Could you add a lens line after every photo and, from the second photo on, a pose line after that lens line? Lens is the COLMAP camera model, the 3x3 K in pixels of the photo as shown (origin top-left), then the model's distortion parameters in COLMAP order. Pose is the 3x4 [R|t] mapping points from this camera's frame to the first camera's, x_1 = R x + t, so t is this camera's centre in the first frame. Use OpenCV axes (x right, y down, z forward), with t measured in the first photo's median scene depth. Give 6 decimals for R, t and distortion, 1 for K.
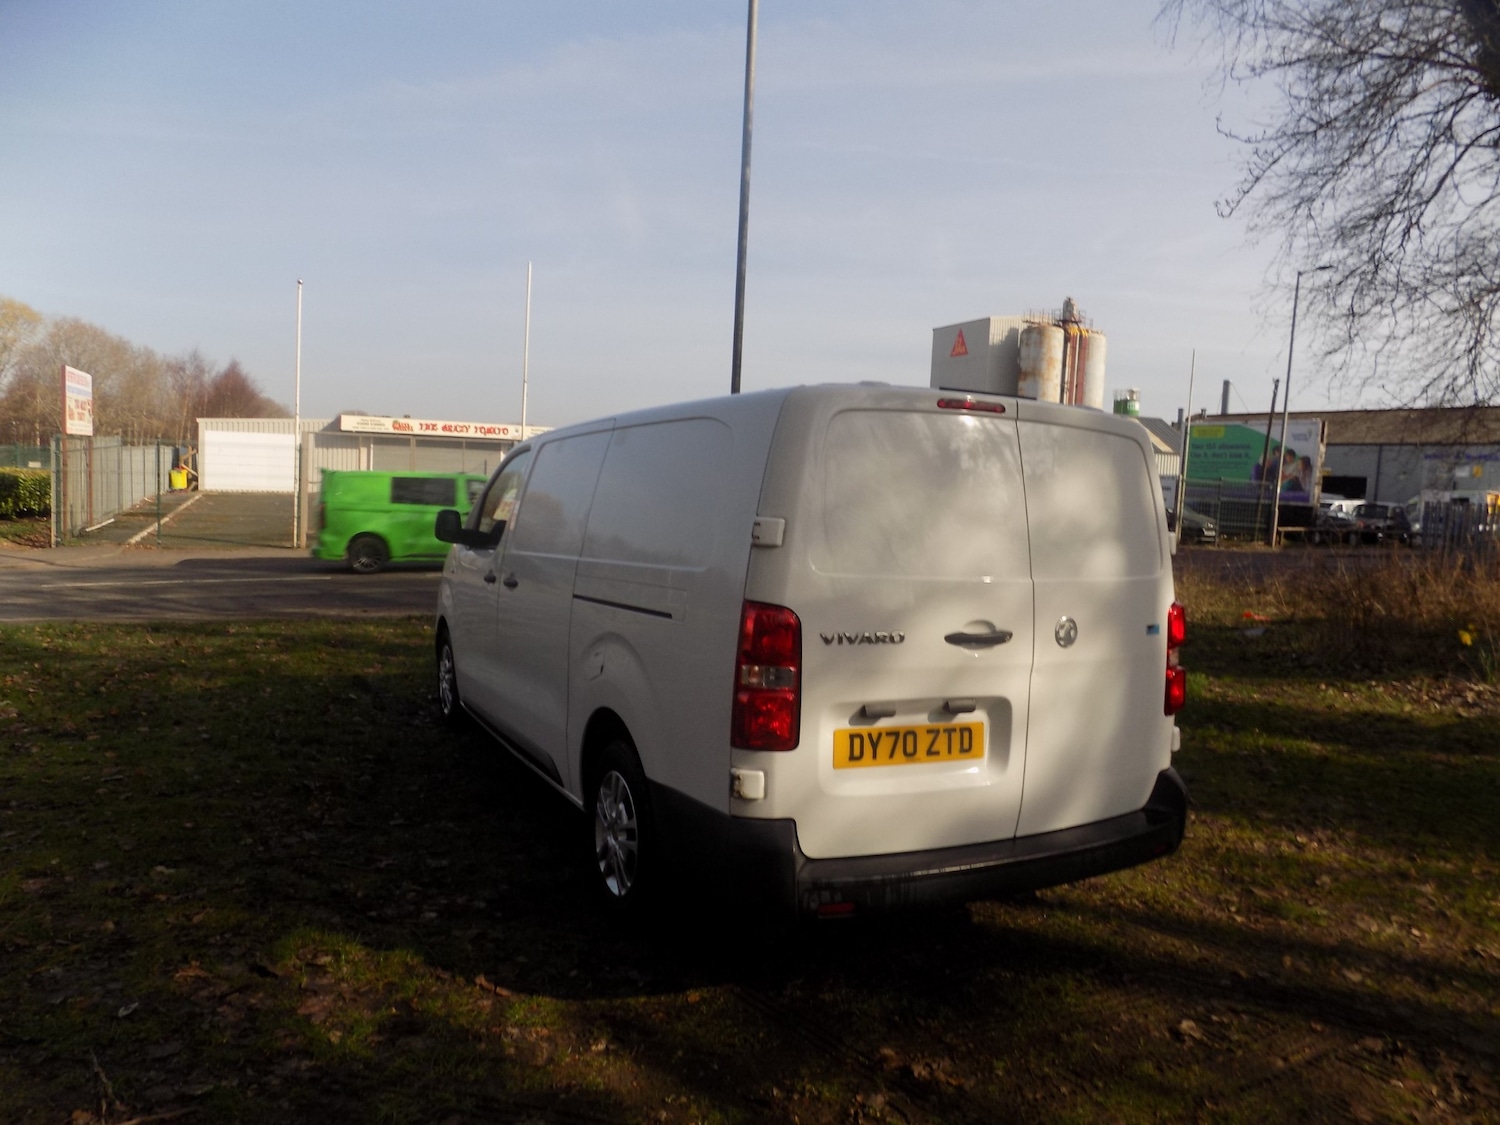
lens RADIAL K [[1030.3, 0, 756.2], [0, 1030.3, 564.0], [0, 0, 1]] dist [-0.075689, 0.082254]
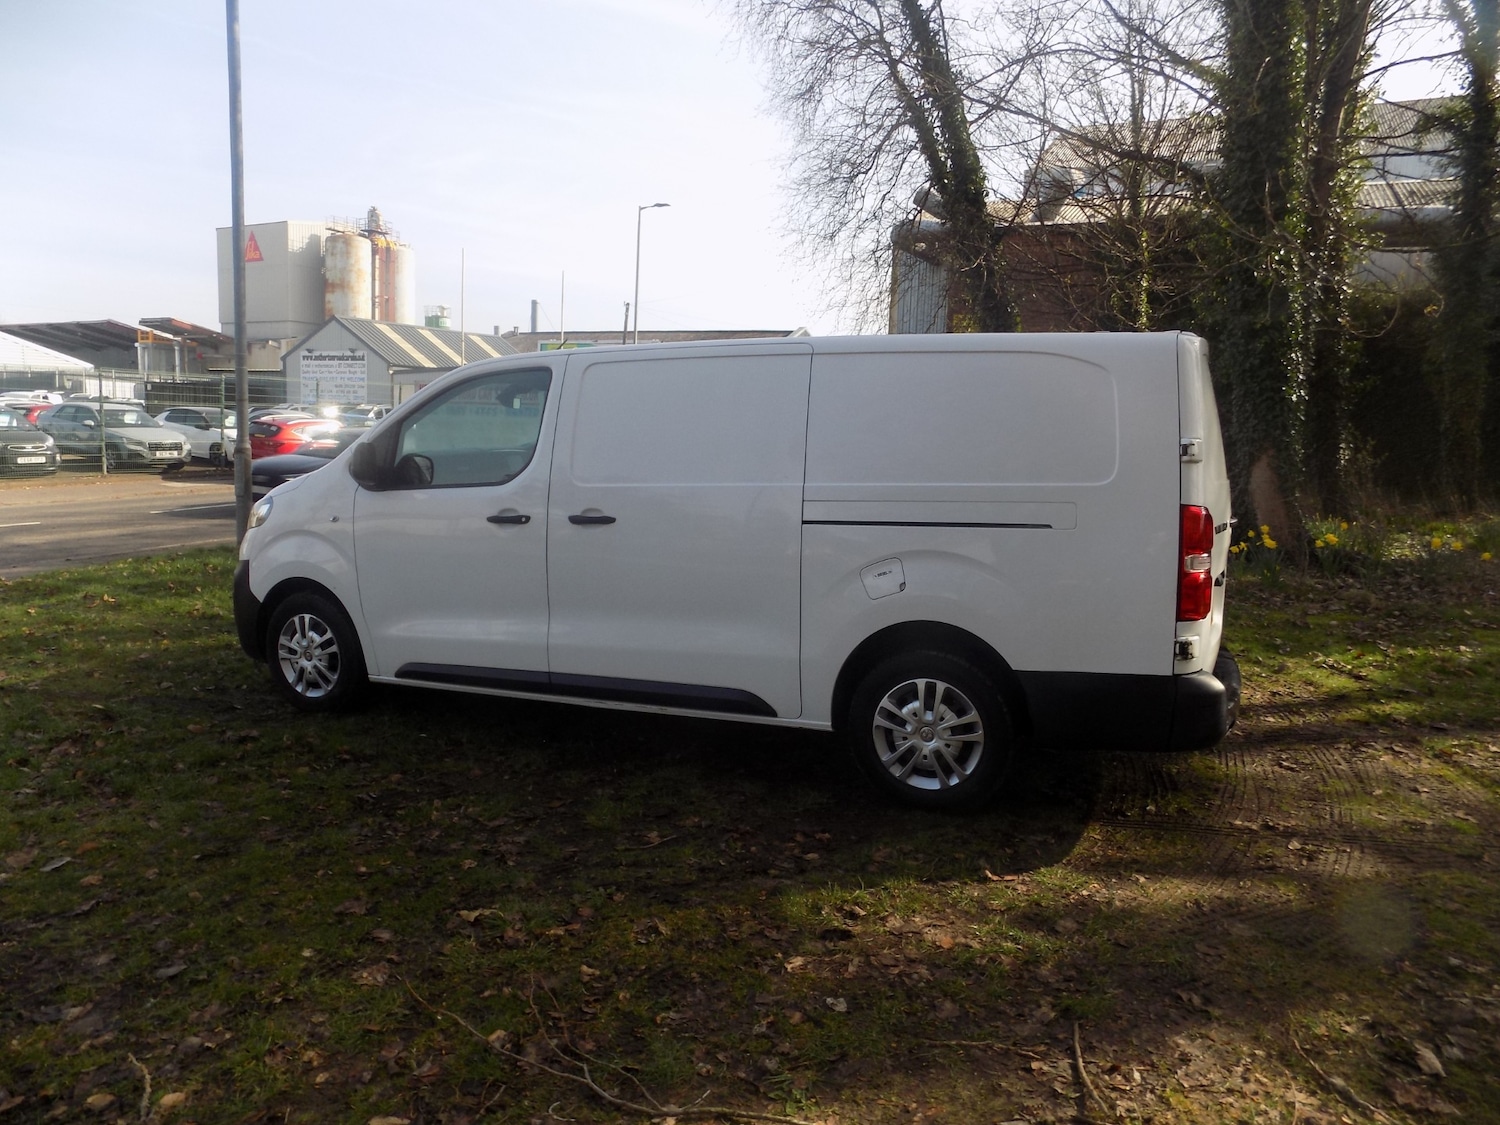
lens RADIAL K [[1028.3, 0, 750.5], [0, 1028.3, 564.7], [0, 0, 1]] dist [-0.077153, 0.081908]
pose [[0.777150, -0.109805, 0.619662, -0.967072], [0.058754, 0.993019, 0.102277, -0.040285], [-0.626567, -0.043077, 0.778176, 0.286172]]
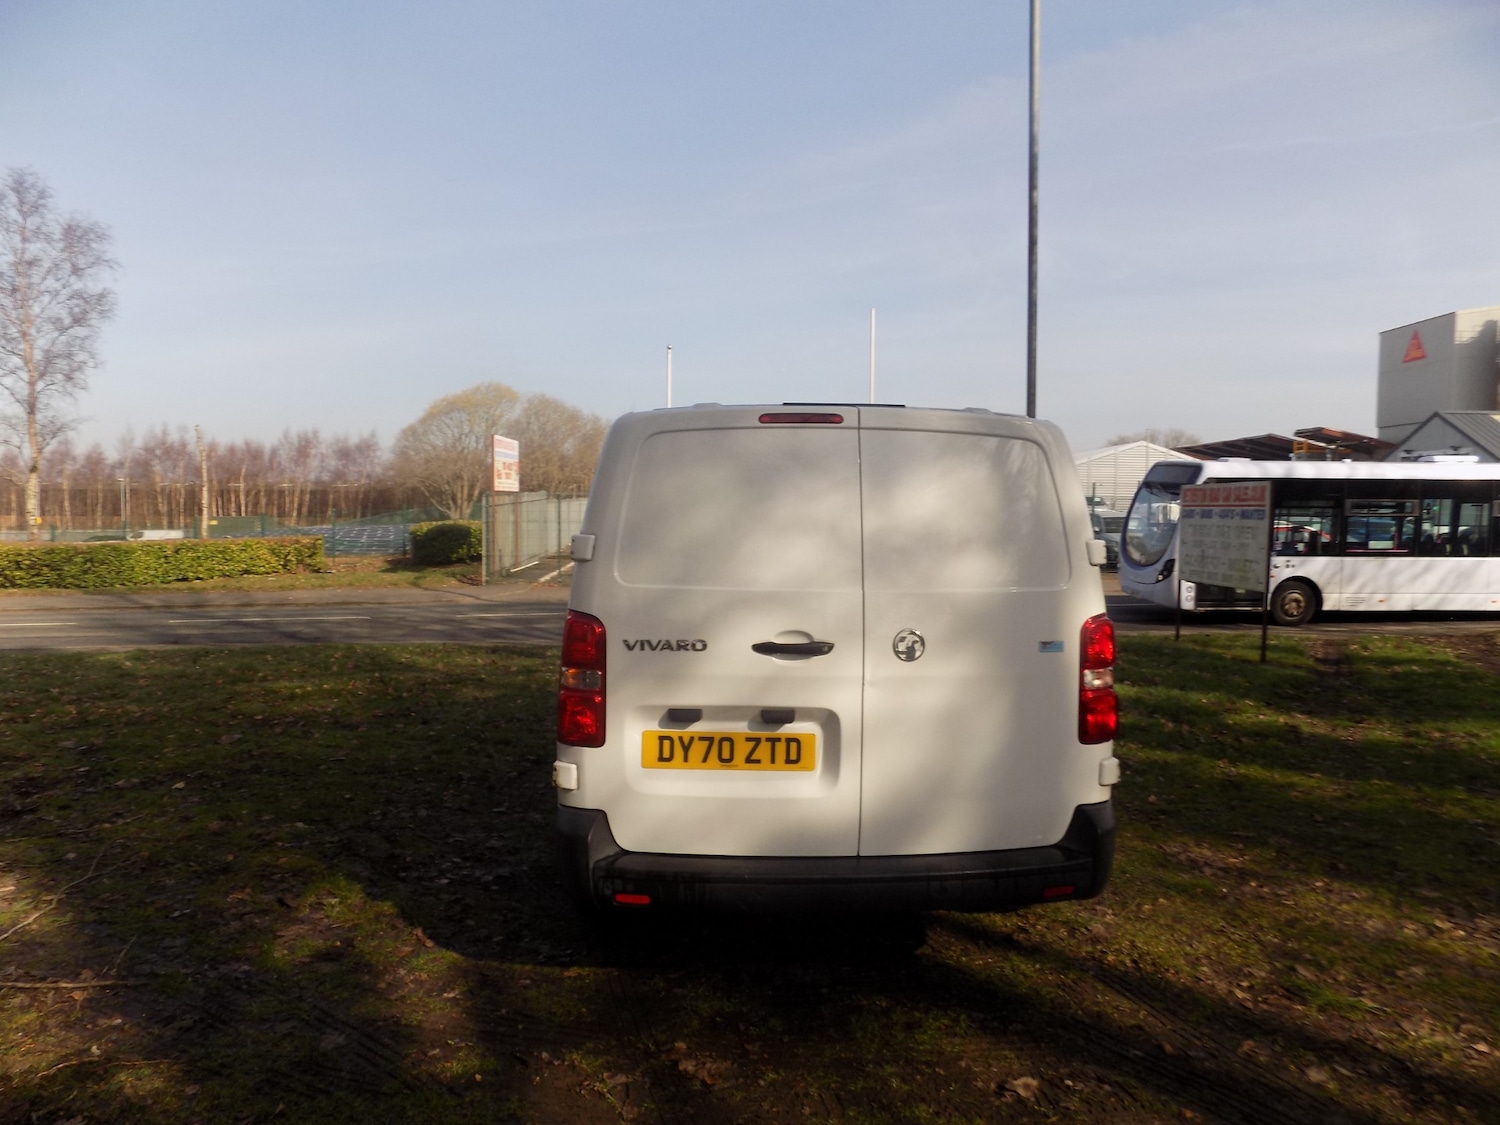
lens RADIAL K [[1030.3, 0, 756.2], [0, 1030.3, 564.0], [0, 0, 1]] dist [-0.075689, 0.082254]
pose [[0.918664, -0.013873, -0.394796, 0.491574], [-0.001213, 0.999279, -0.037936, 0.023423], [0.395038, 0.035330, 0.917985, 0.049376]]
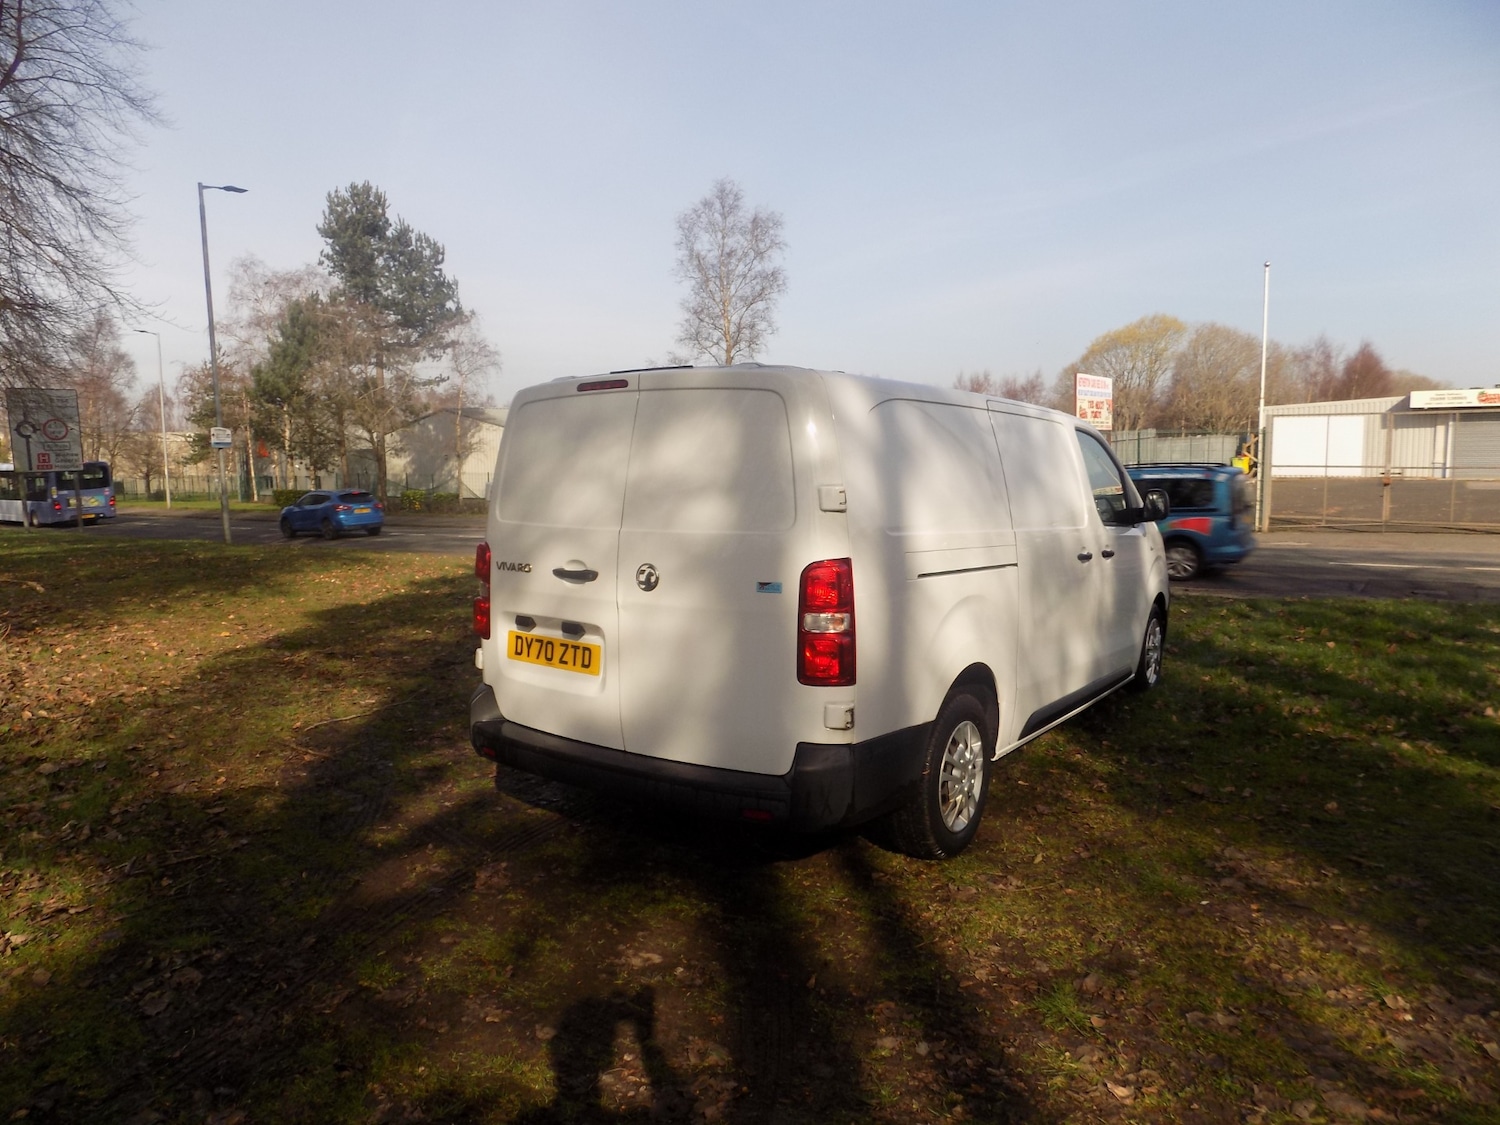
lens RADIAL K [[1028.3, 0, 750.5], [0, 1028.3, 564.7], [0, 0, 1]] dist [-0.077153, 0.081908]
pose [[0.481856, 0.053673, -0.874605, 1.188569], [-0.042402, 0.998381, 0.037907, 0.003264], [0.875224, 0.018819, 0.483352, 0.492379]]
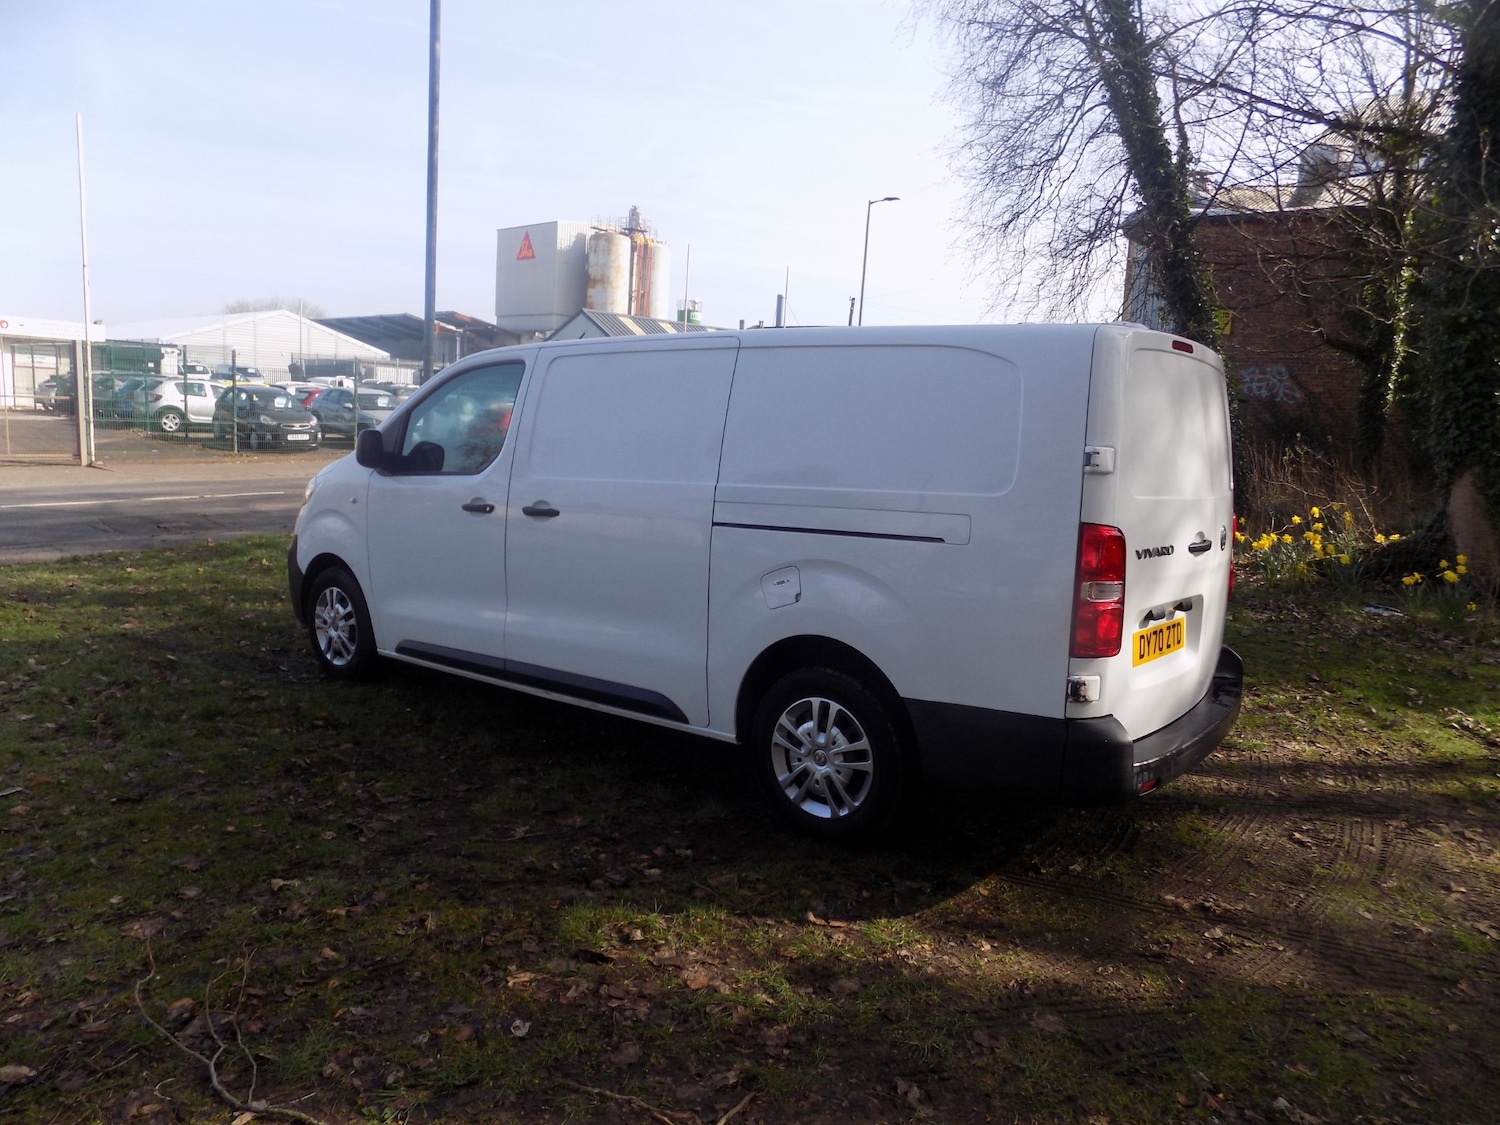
lens RADIAL K [[1027.3, 0, 750.9], [0, 1027.3, 560.8], [0, 0, 1]] dist [-0.078617, 0.083334]
pose [[0.907848, -0.062377, 0.414633, -0.625694], [0.025733, 0.995297, 0.093389, -0.028247], [-0.418508, -0.074113, 0.905184, 0.130780]]
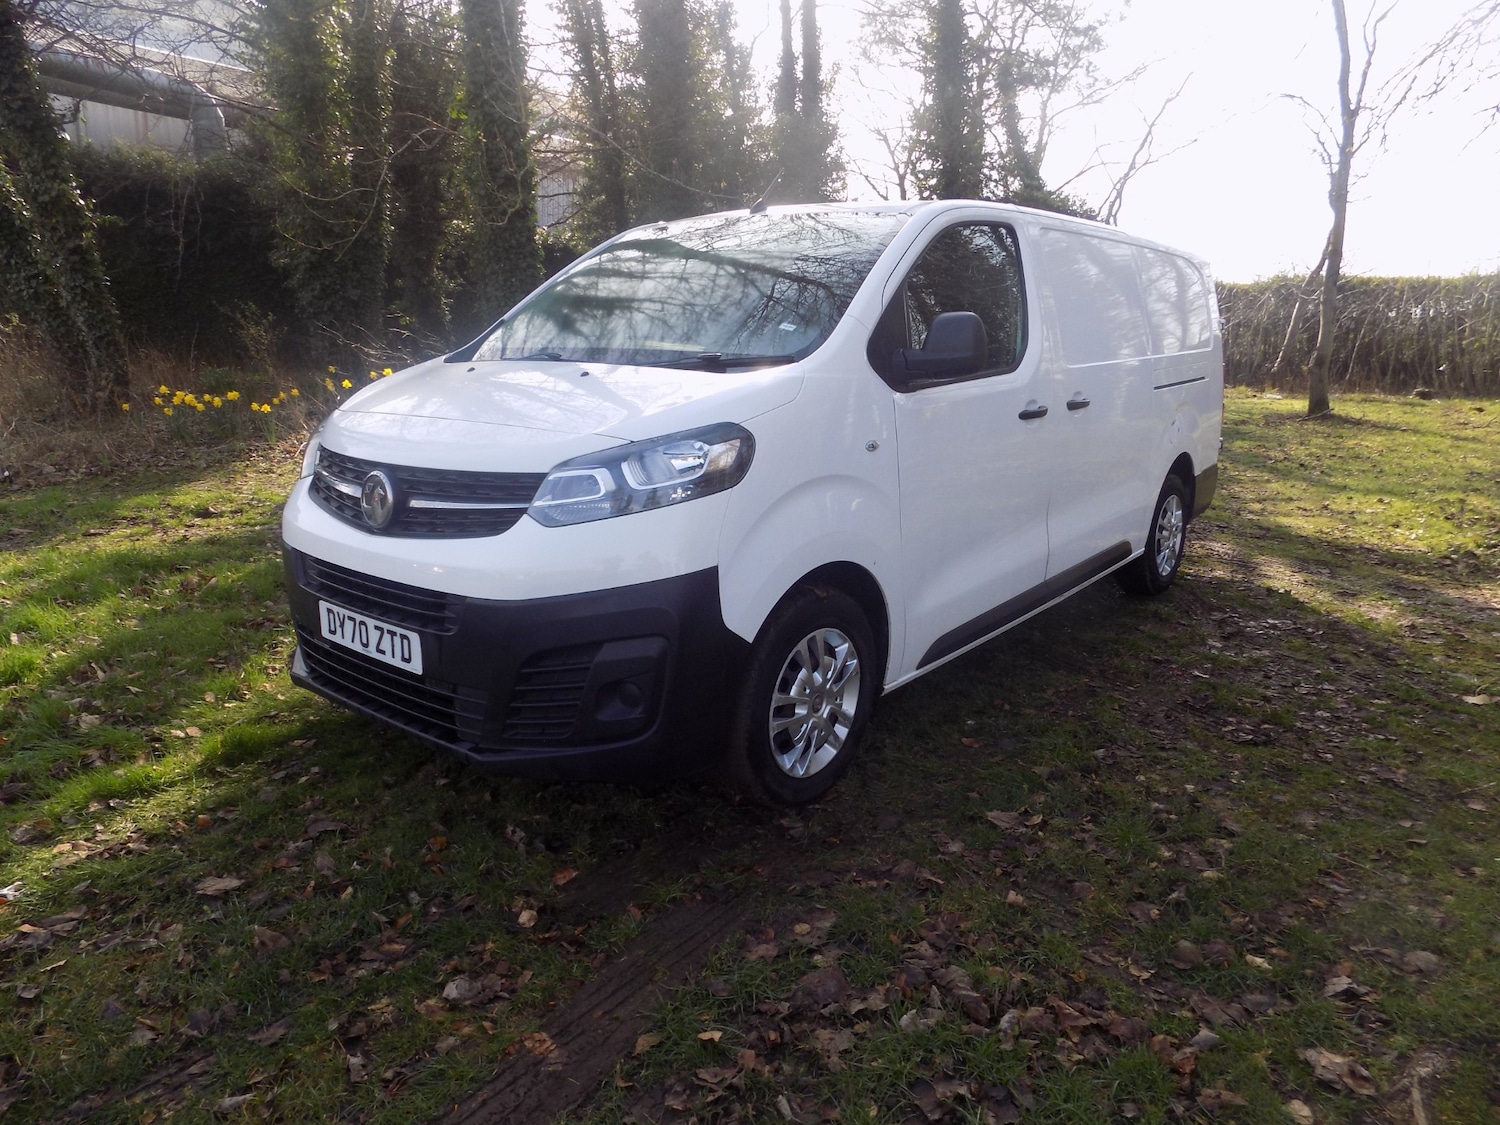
lens RADIAL K [[1030.3, 0, 756.2], [0, 1030.3, 564.0], [0, 0, 1]] dist [-0.075689, 0.082254]
pose [[-0.396362, -0.246400, 0.884412, -1.261124], [0.032494, 0.958944, 0.281728, -0.141060], [-0.917519, 0.140404, -0.372083, 2.185361]]
